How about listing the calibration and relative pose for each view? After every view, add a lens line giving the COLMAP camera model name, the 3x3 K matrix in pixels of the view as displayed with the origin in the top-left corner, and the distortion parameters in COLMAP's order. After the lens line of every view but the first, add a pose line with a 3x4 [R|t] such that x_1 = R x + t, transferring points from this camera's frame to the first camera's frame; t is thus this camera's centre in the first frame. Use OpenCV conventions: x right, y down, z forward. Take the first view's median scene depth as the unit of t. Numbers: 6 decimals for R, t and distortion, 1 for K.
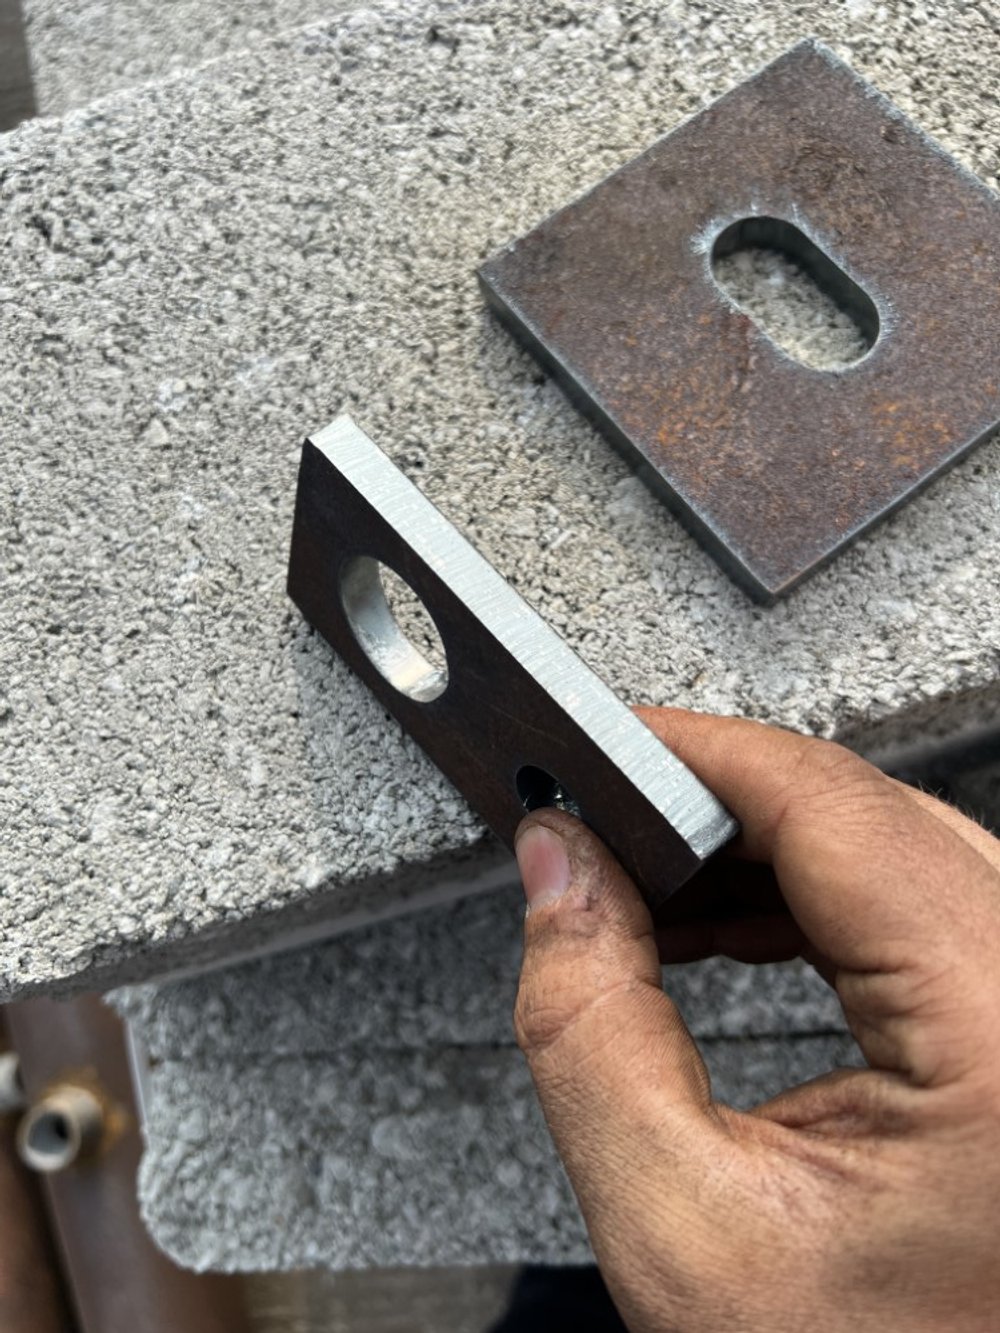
lens RADIAL K [[1000.9, 0, 496.2], [0, 1000.9, 653.0], [0, 0, 1]] dist [0.024287, -0.041751]
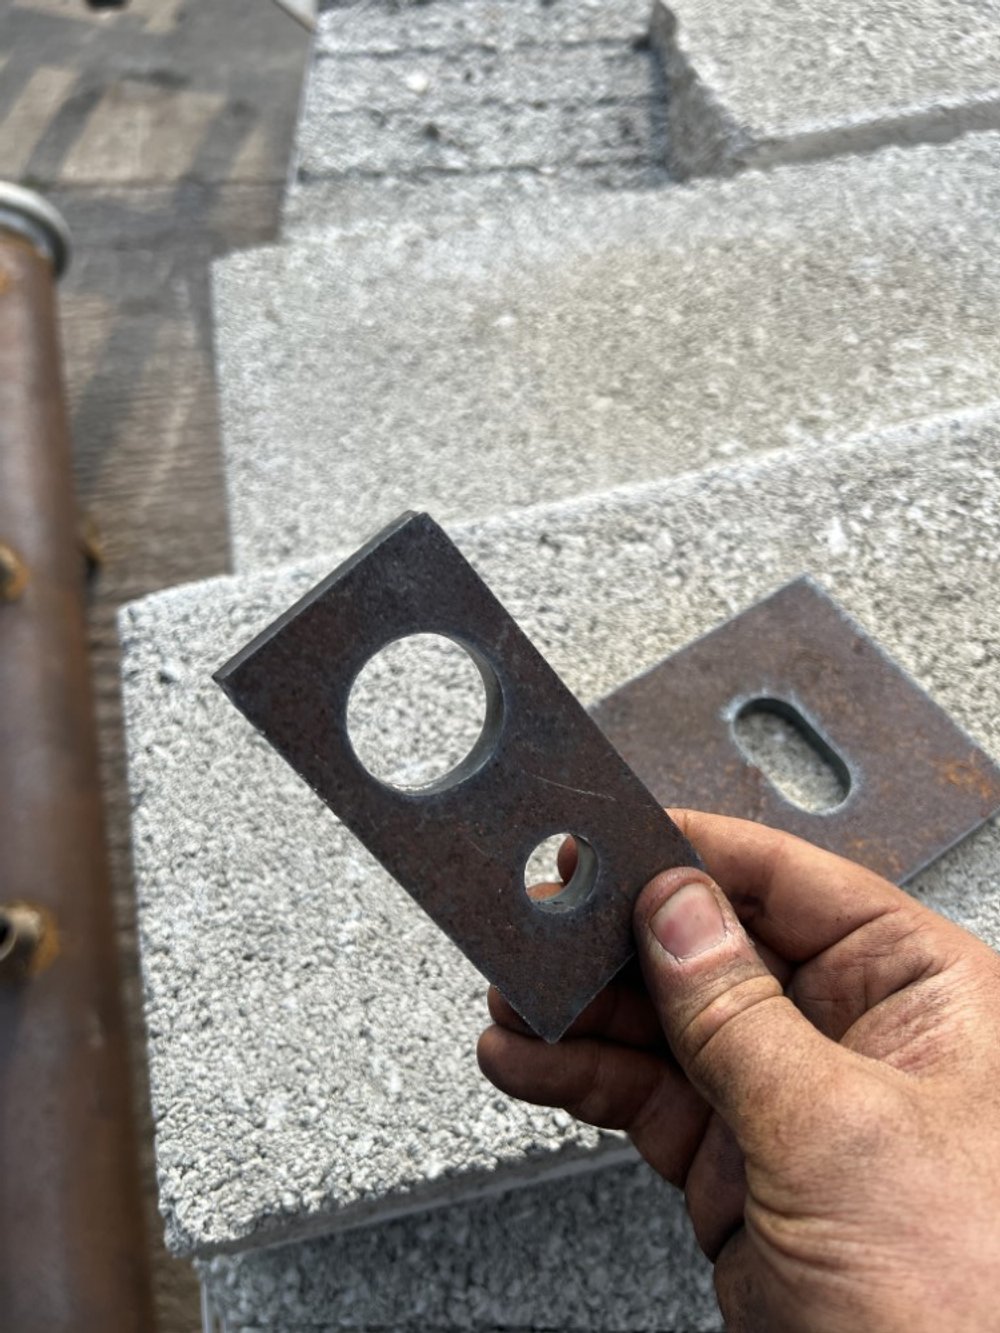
lens RADIAL K [[1000.9, 0, 507.9], [0, 1000.9, 675.7], [0, 0, 1]] dist [0.024287, -0.041751]
pose [[0.997423, 0.071297, 0.007952, -0.124125], [-0.067694, 0.972084, -0.224657, -0.108517], [-0.023748, 0.223539, 0.974406, -0.401852]]
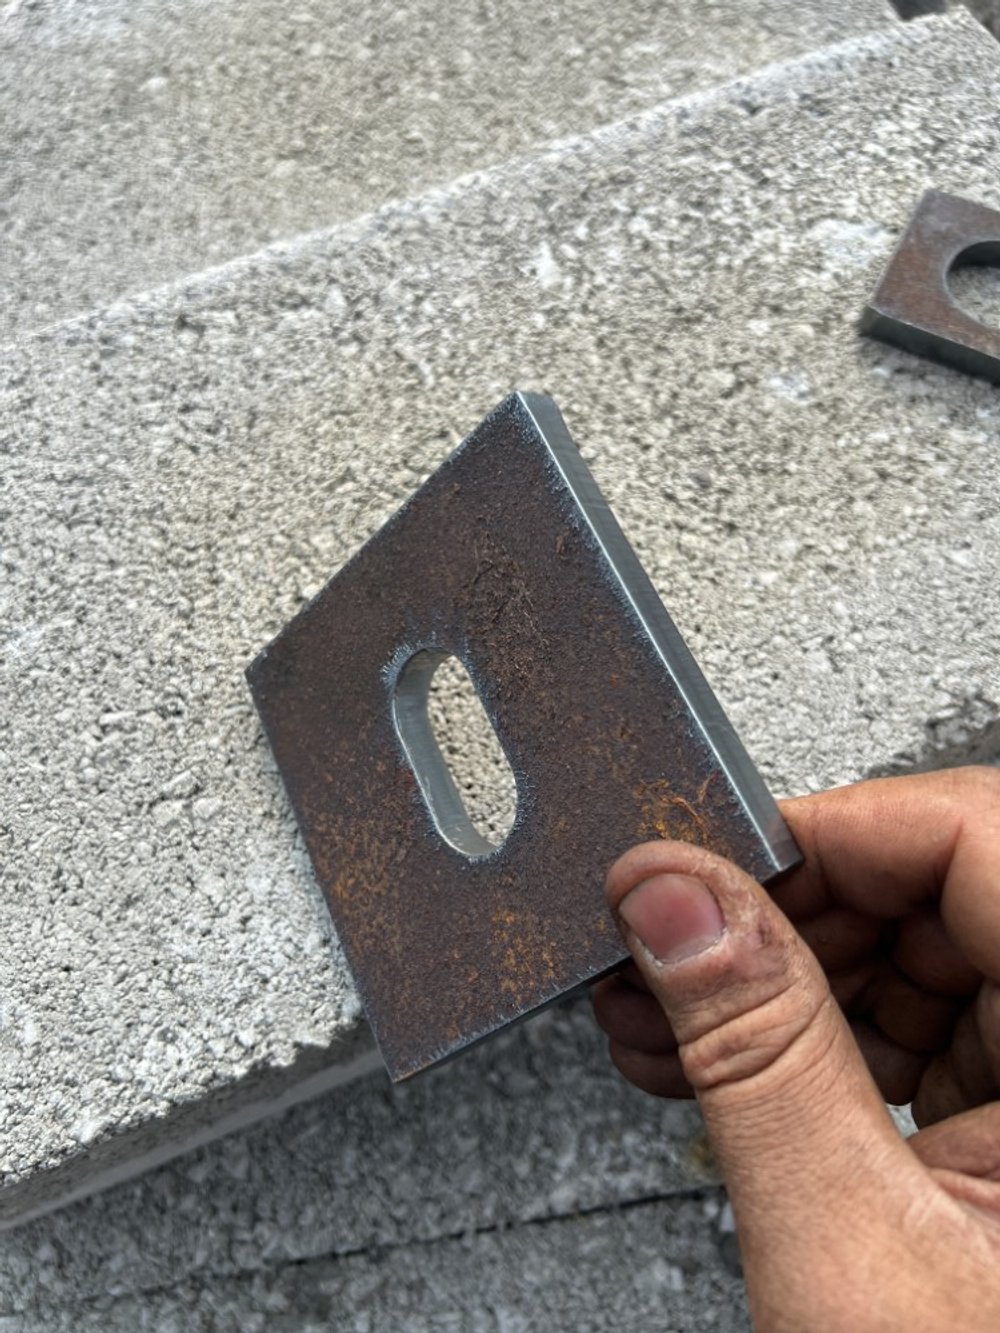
lens RADIAL K [[1000.9, 0, 481.8], [0, 1000.9, 664.3], [0, 0, 1]] dist [0.024287, -0.041751]
pose [[0.992170, -0.092900, 0.083482, 0.157561], [0.102525, 0.987518, -0.119569, -0.075589], [-0.071332, 0.127191, 0.989310, -0.099227]]
